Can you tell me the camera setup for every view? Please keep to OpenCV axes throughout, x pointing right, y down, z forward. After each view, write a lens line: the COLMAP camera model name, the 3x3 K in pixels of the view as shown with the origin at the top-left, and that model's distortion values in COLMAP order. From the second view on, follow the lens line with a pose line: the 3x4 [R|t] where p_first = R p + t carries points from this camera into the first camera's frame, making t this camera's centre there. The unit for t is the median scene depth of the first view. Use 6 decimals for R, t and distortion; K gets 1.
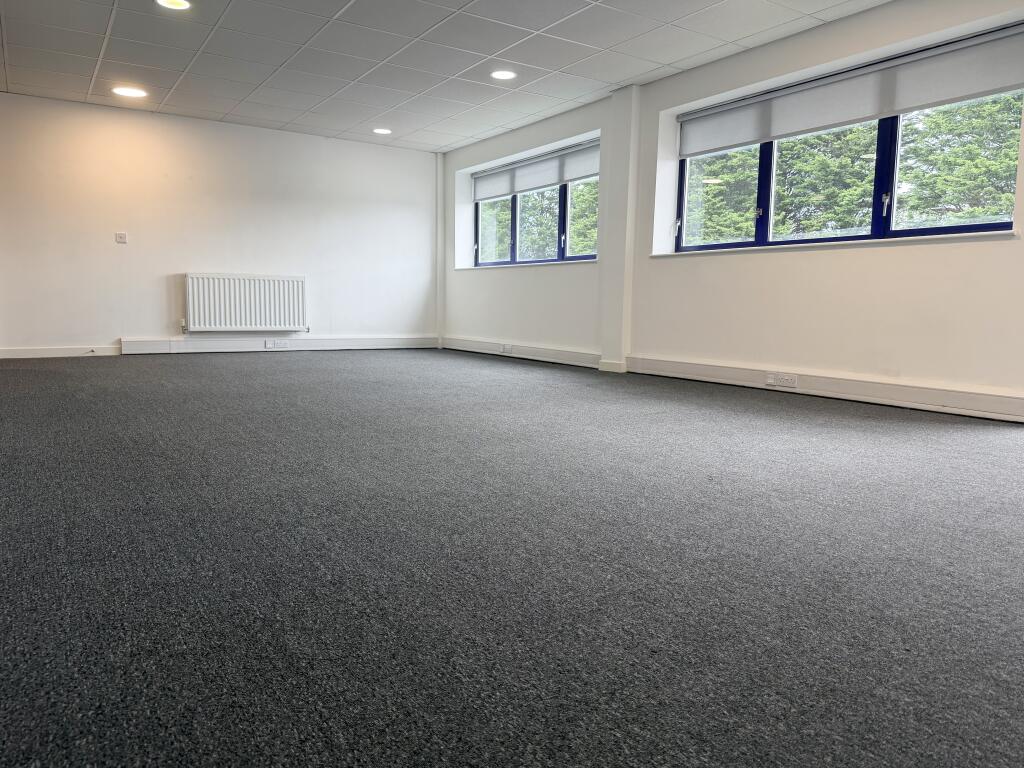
lens RADIAL K [[728.0, 0, 506.7], [0, 728.0, 383.0], [0, 0, 1]] dist [0.043846, -0.060636]
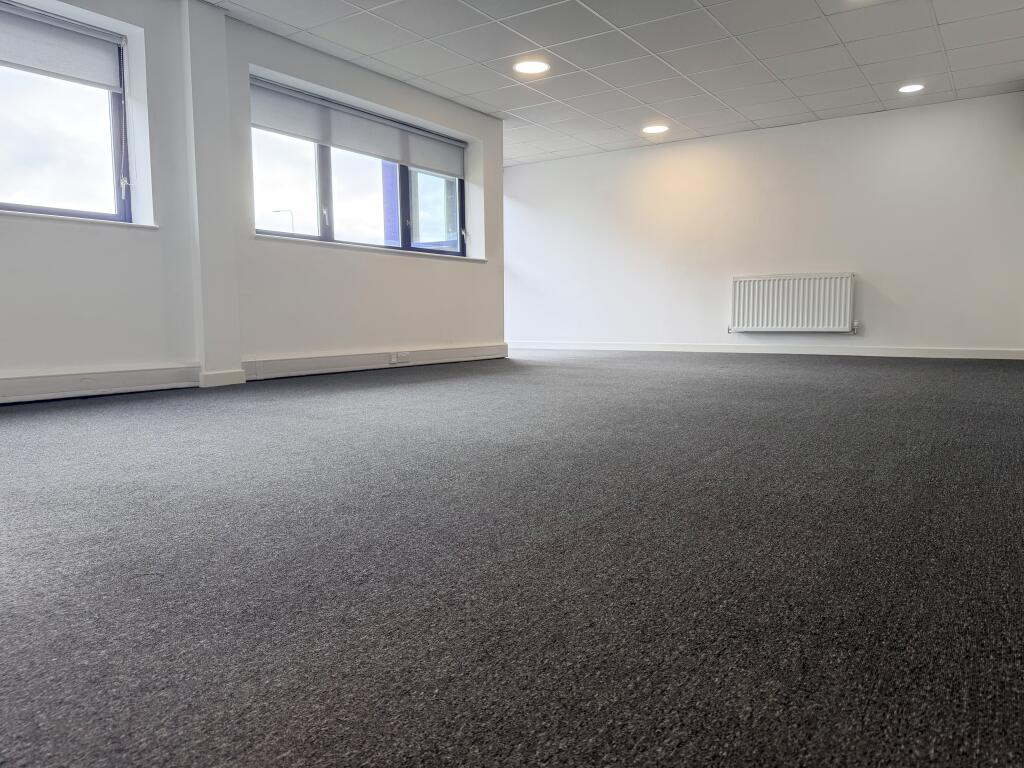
lens RADIAL K [[728.0, 0, 511.9], [0, 728.0, 380.5], [0, 0, 1]] dist [0.043846, -0.060636]
pose [[-0.389304, -0.120585, 0.913182, -0.799545], [0.078657, 0.983421, 0.163392, -0.146596], [-0.917745, 0.135438, -0.373365, 1.227707]]
